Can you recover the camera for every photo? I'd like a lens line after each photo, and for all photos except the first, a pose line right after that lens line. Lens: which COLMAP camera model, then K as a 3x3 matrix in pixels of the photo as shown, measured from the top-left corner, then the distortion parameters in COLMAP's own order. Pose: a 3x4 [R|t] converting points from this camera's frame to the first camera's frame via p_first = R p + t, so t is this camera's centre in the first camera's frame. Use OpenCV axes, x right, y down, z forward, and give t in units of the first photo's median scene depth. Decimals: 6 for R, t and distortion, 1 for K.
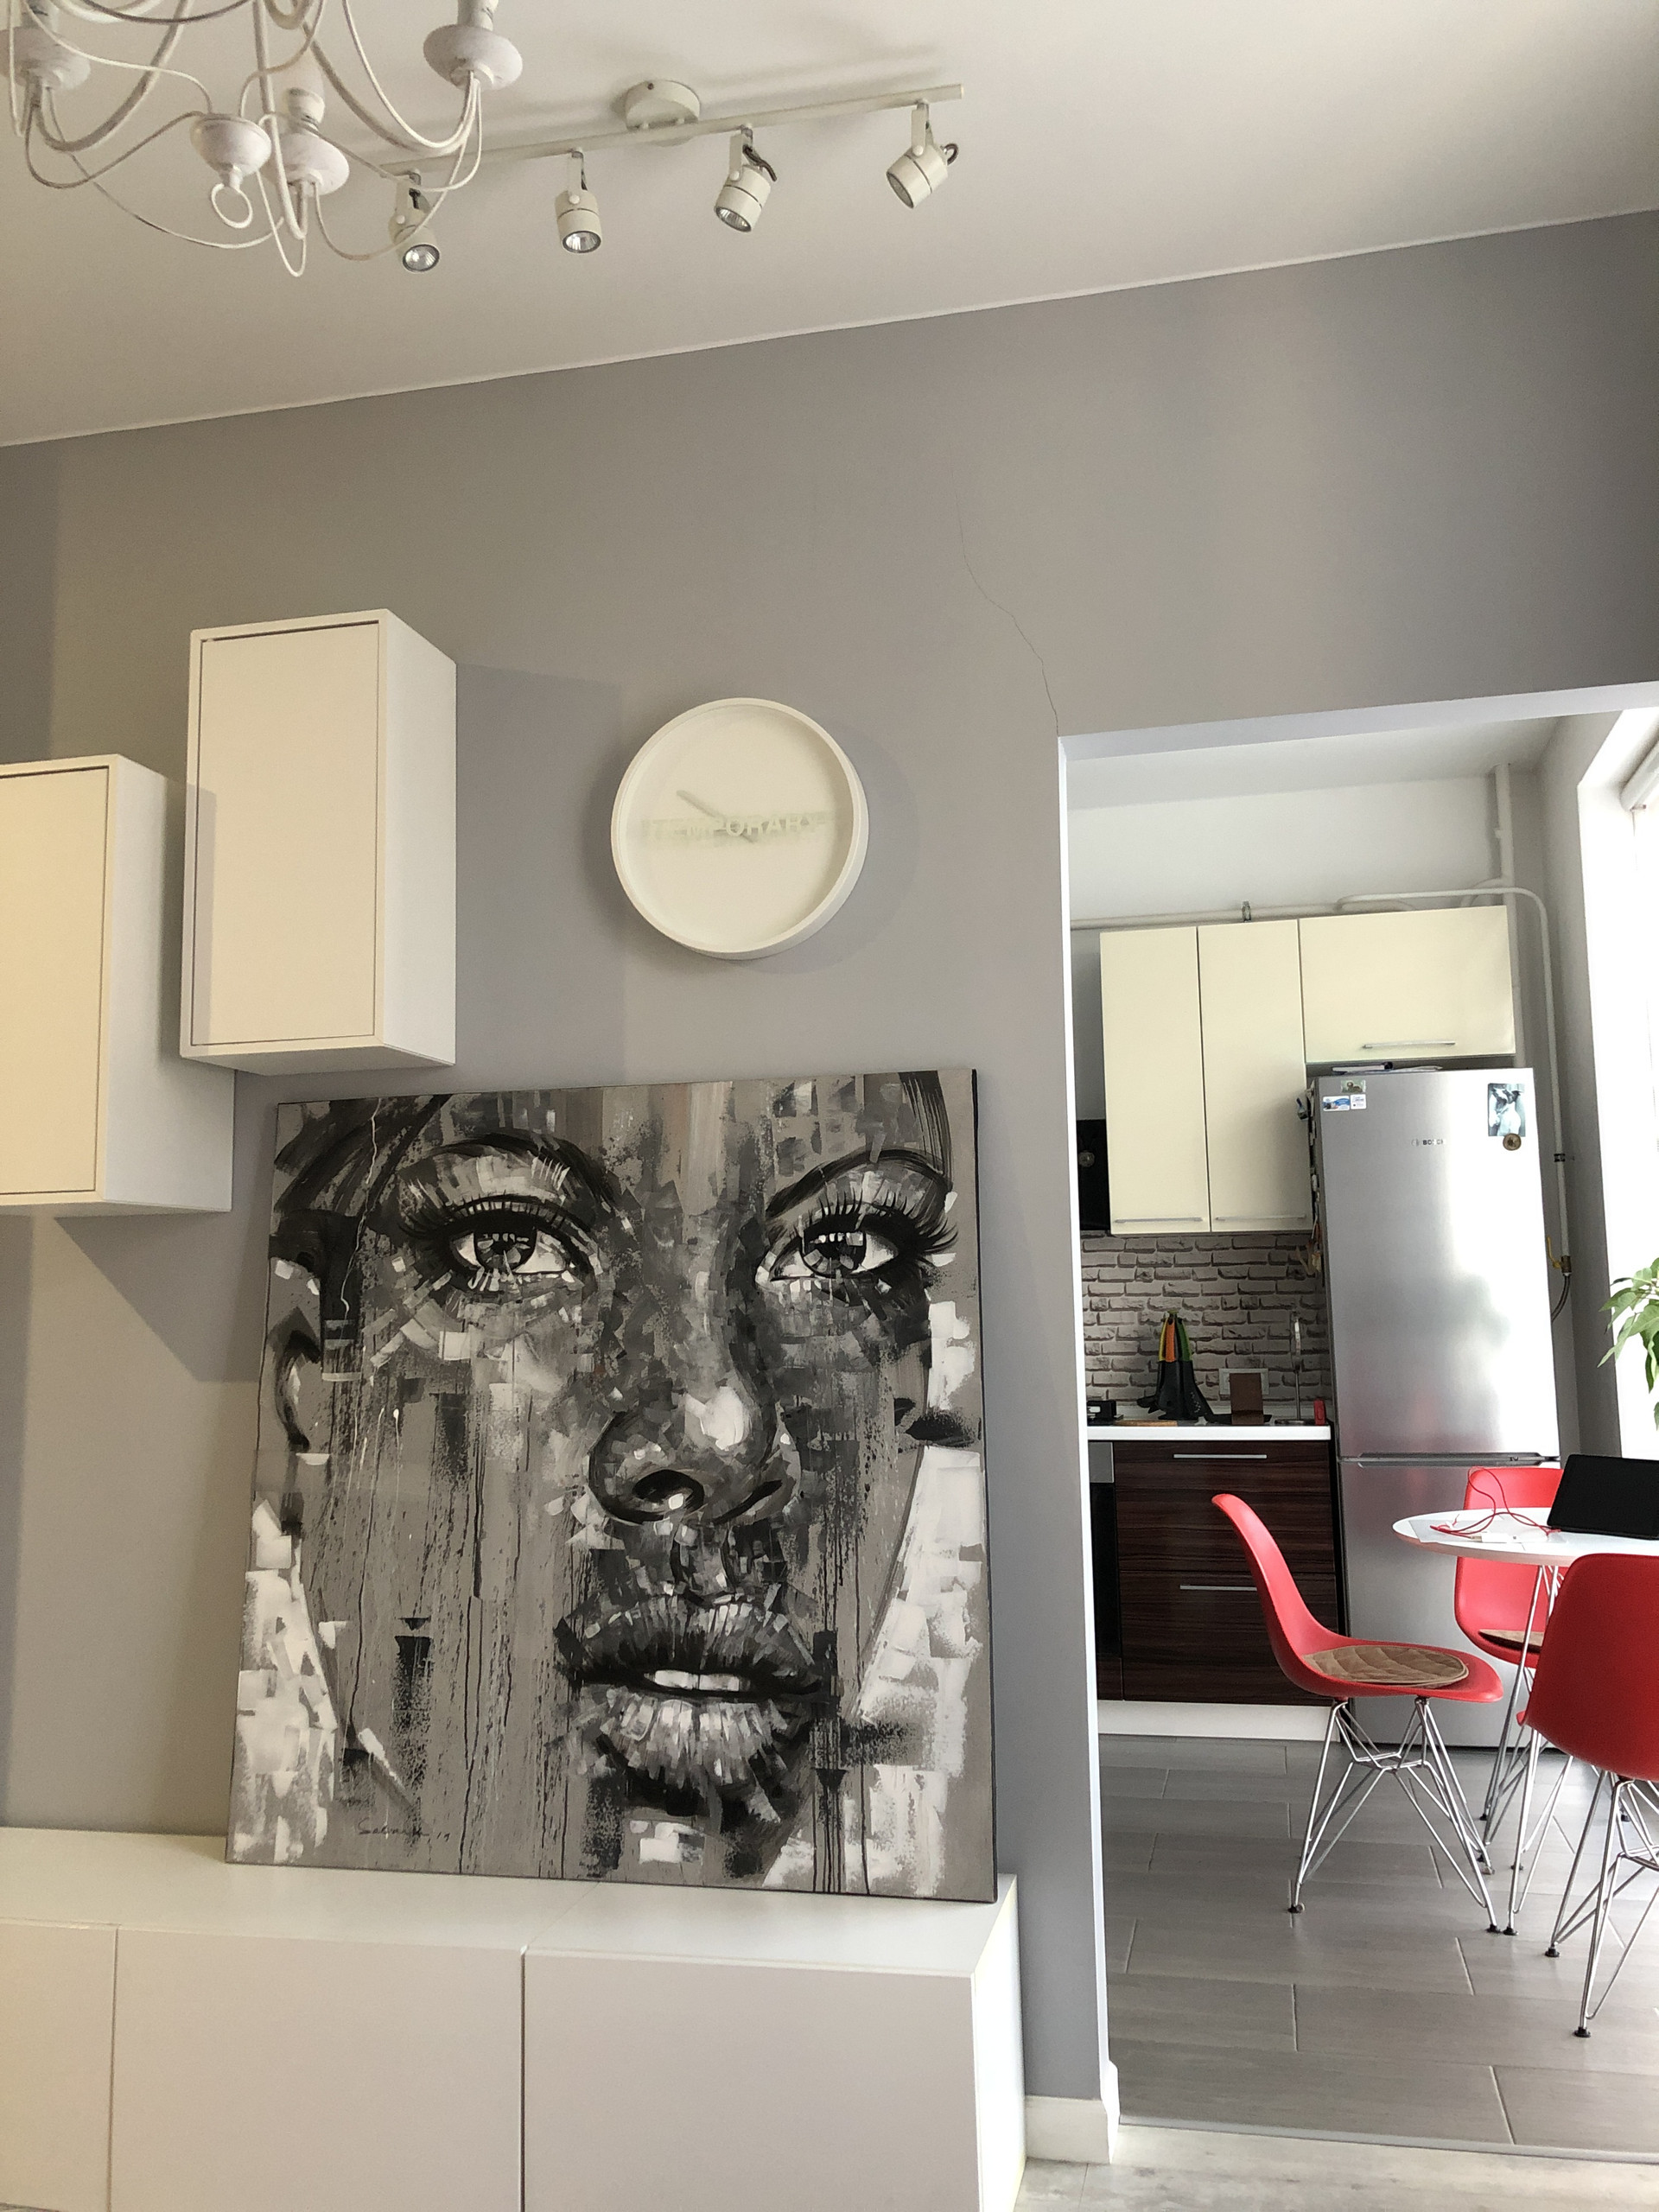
lens RADIAL K [[1732.7, 0, 829.5], [0, 1732.7, 1106.0], [0, 0, 1]] dist [-0.012350, -0.001381]
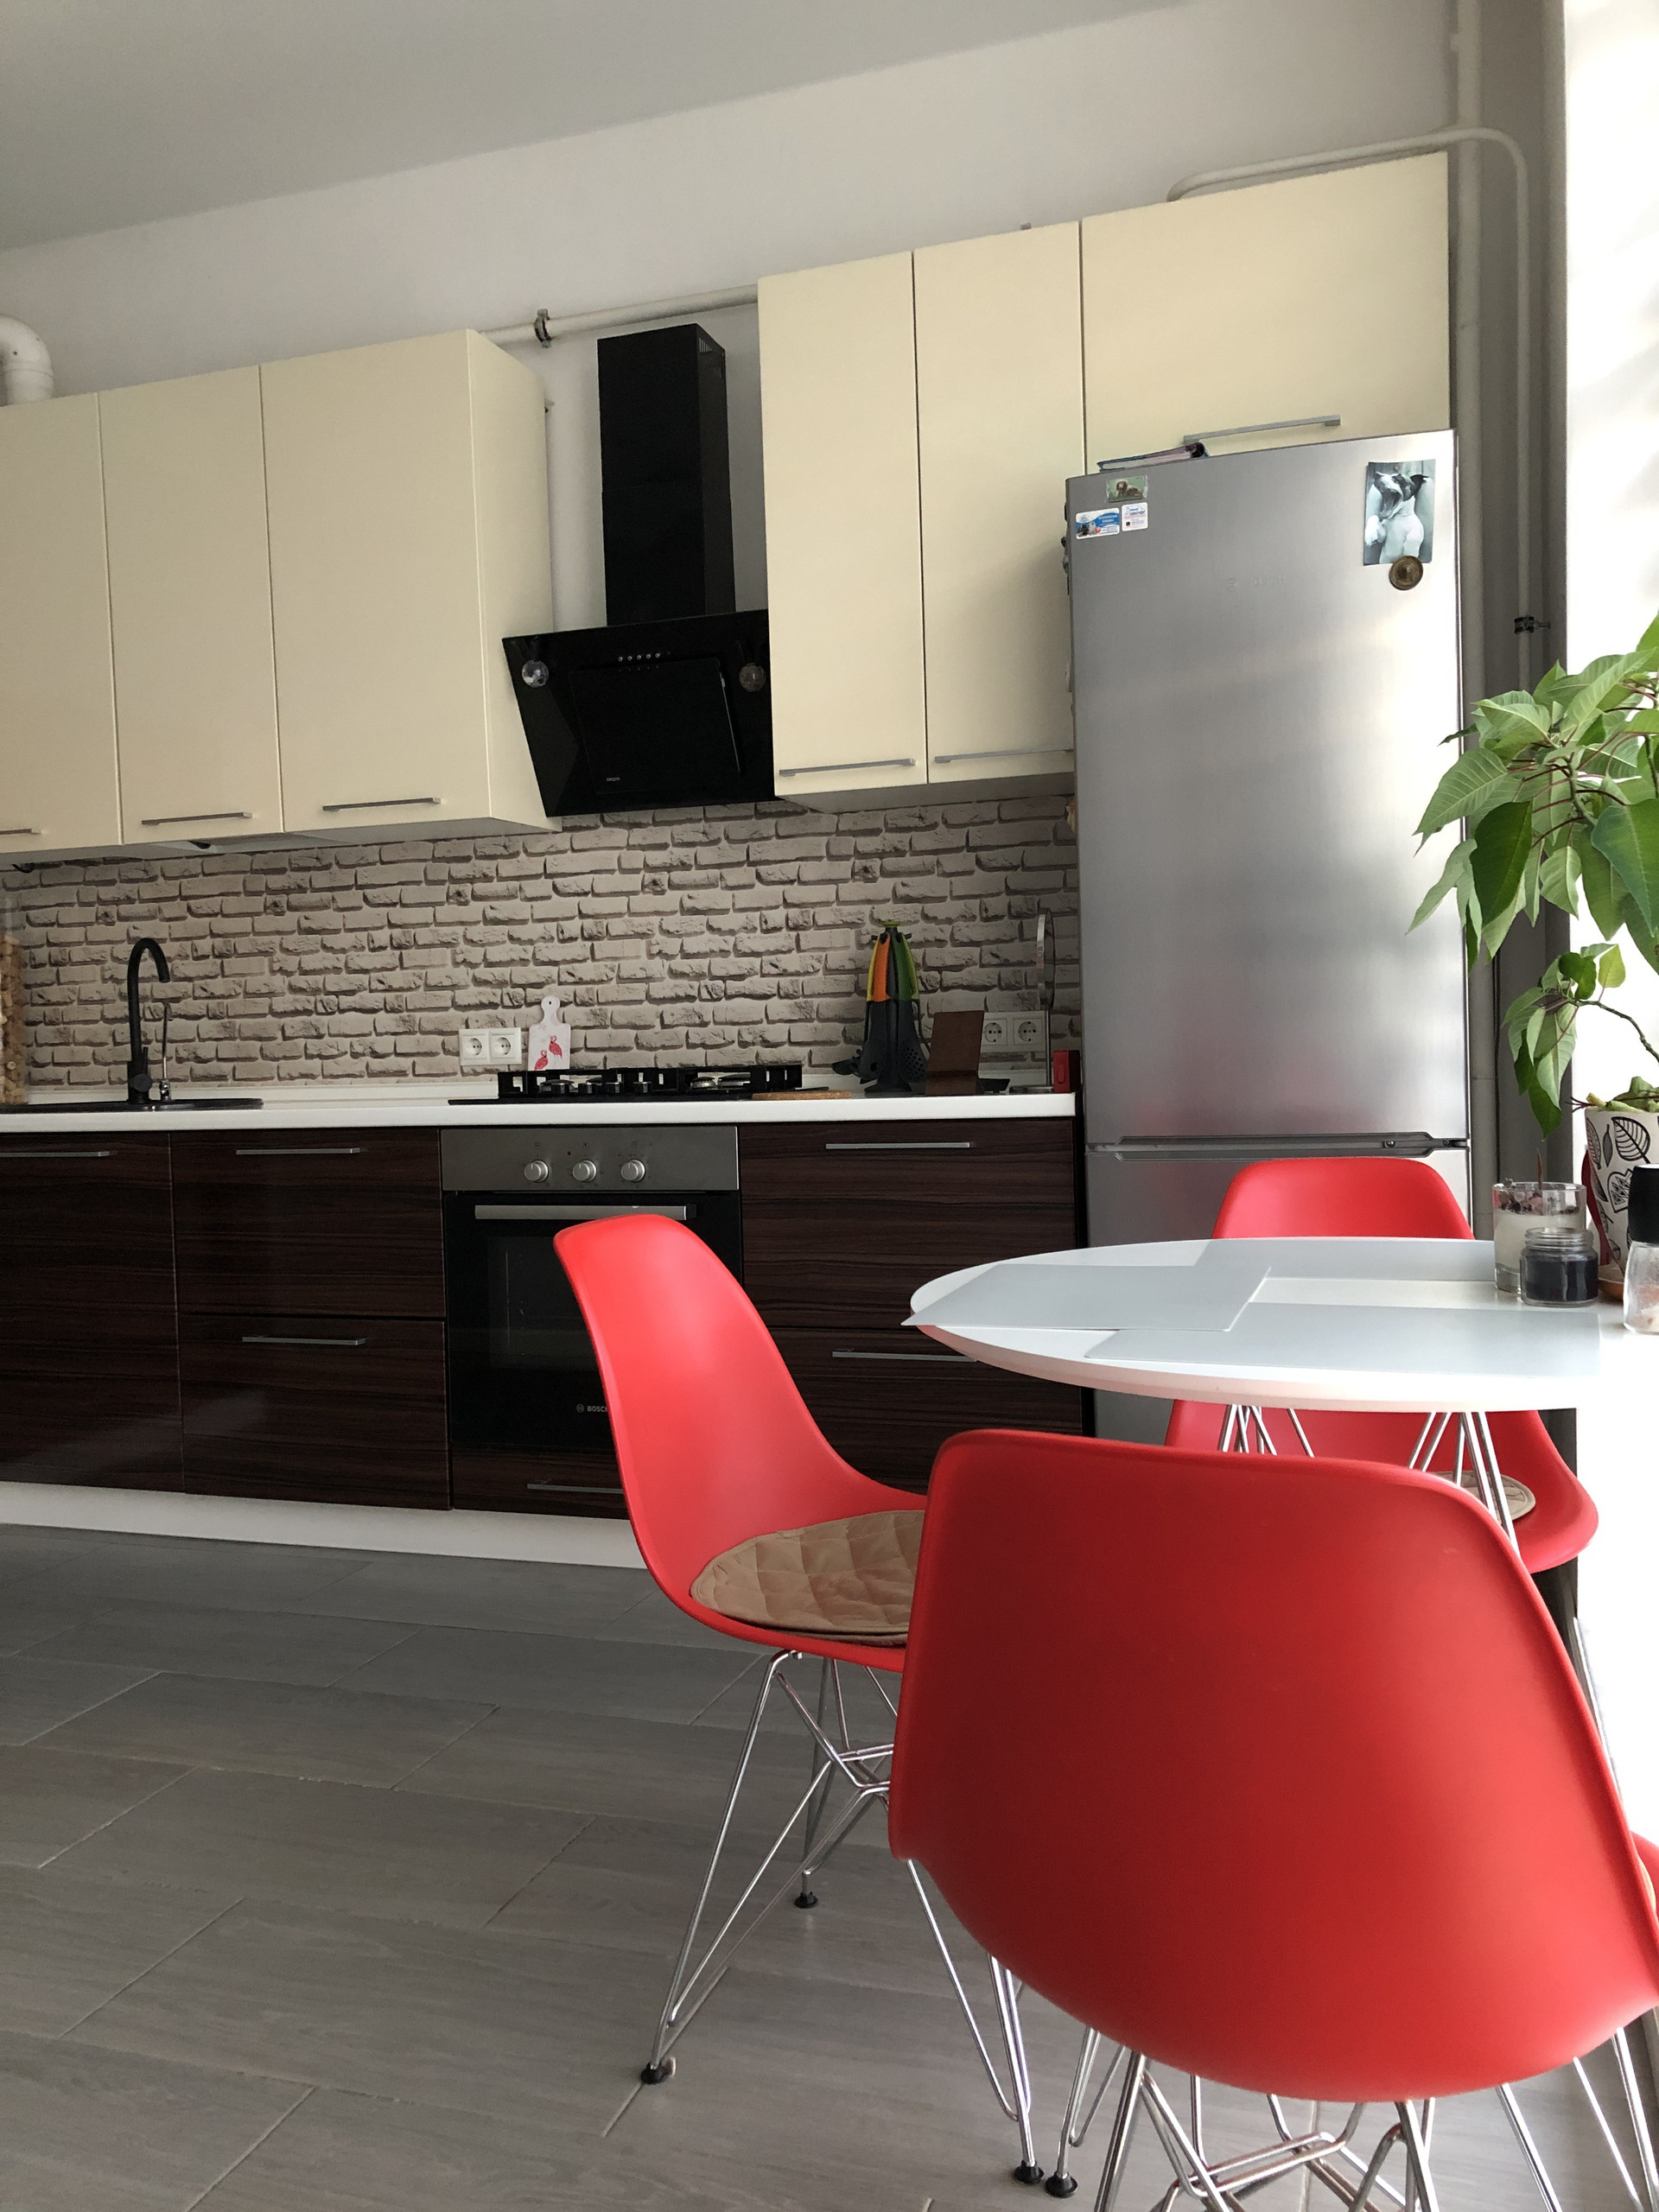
lens RADIAL K [[1787.8, 0, 844.6], [0, 1787.8, 1125.9], [0, 0, 1]] dist [0.037727, -0.006134]
pose [[0.997767, -0.013651, -0.065387, 0.242199], [0.024565, 0.985284, 0.169153, 0.088520], [0.062116, -0.170382, 0.983418, 0.383811]]
